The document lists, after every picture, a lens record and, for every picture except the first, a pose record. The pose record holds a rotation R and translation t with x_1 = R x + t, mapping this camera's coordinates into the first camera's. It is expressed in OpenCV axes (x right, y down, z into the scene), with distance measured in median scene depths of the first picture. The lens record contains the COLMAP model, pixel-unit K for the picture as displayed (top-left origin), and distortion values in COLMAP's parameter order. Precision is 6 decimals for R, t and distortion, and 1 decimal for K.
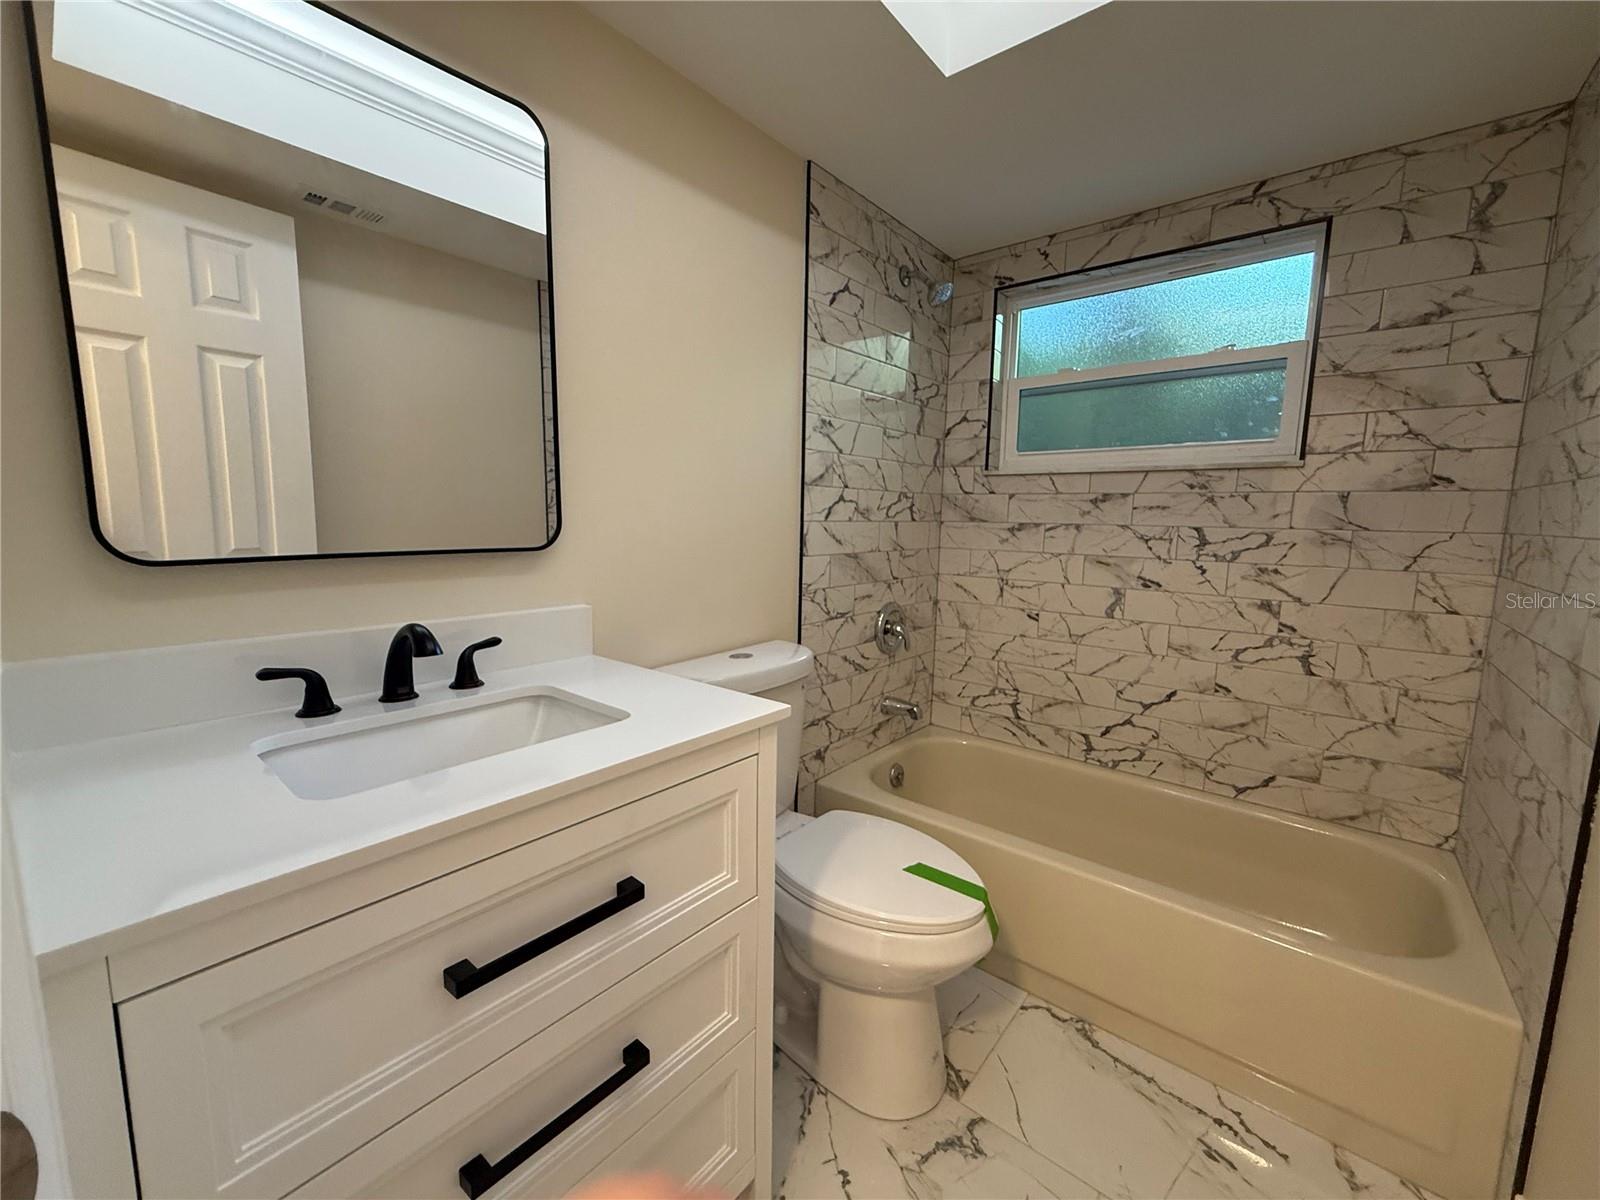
lens RADIAL K [[642.1, 0, 791.8], [0, 642.1, 604.6], [0, 0, 1]] dist [-0.001258, 0.000969]
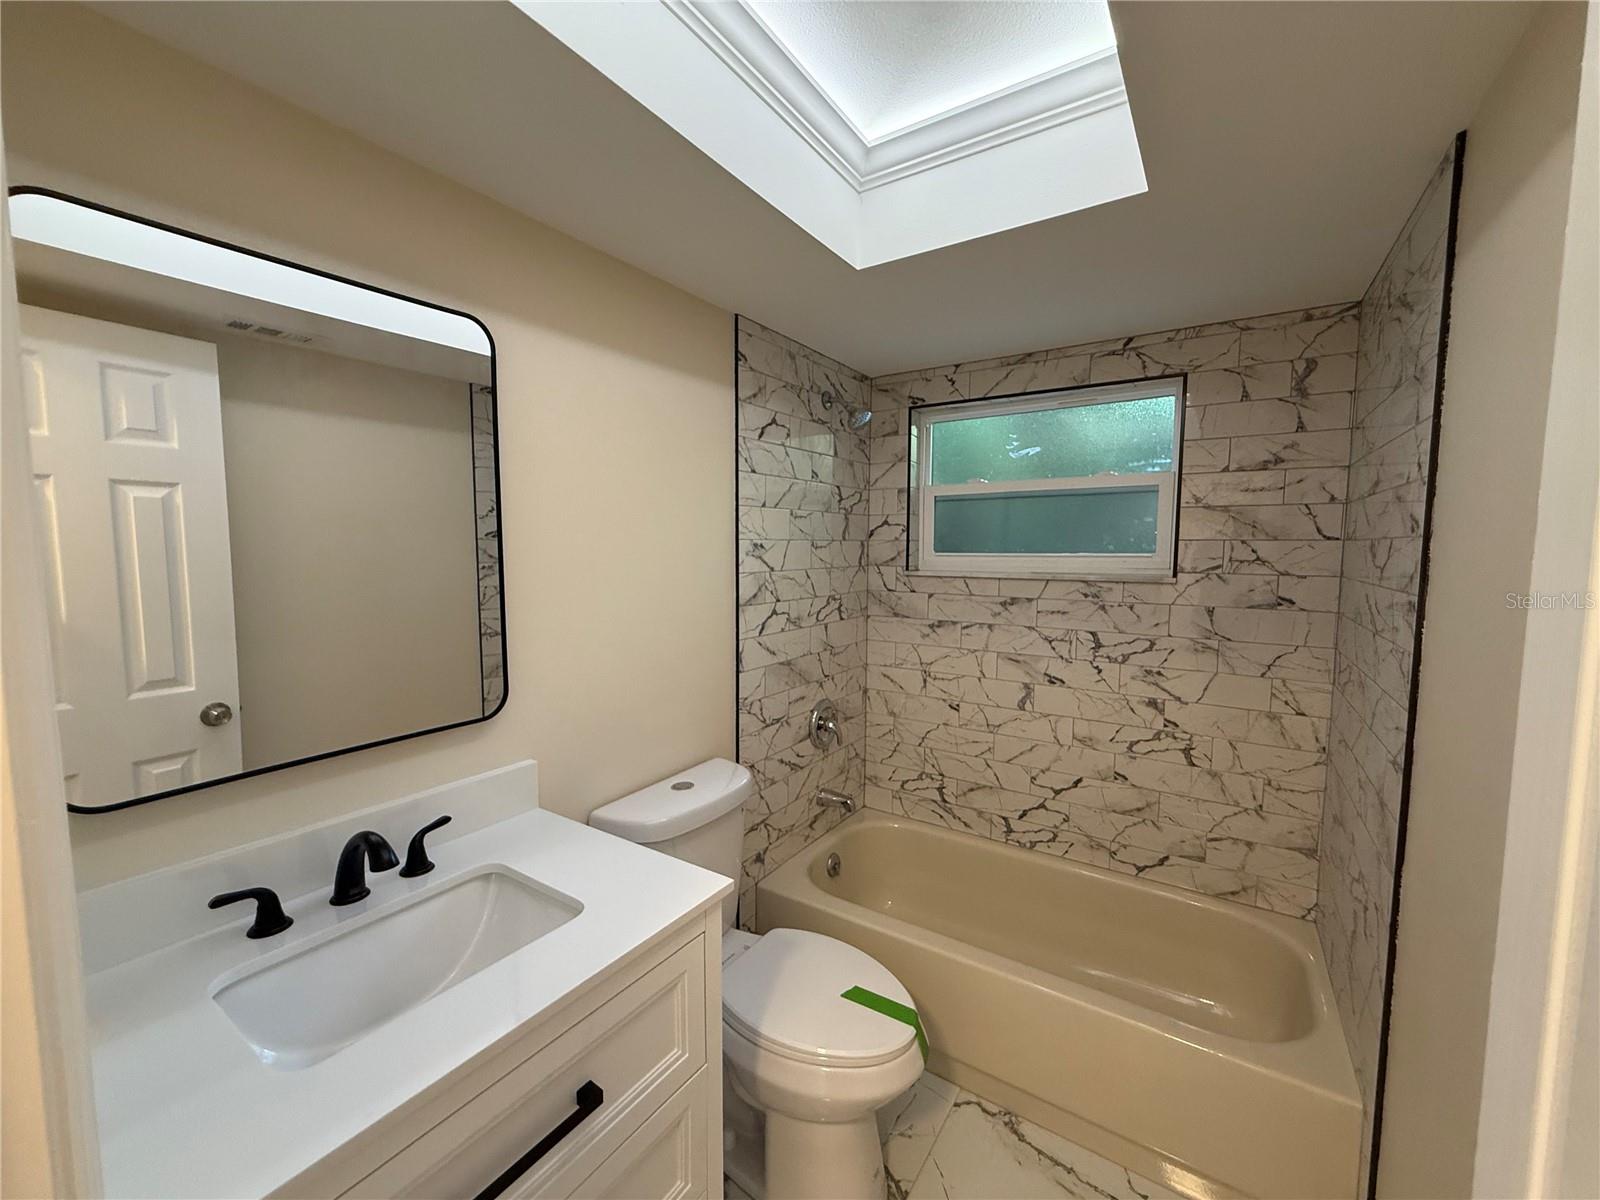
lens RADIAL K [[642.1, 0, 791.4], [0, 642.1, 604.9], [0, 0, 1]] dist [-0.001258, 0.000969]
pose [[0.994440, -0.023124, 0.102732, -0.002535], [0.027618, 0.998713, -0.042537, -0.132854], [-0.101616, 0.045138, 0.993799, -0.058315]]
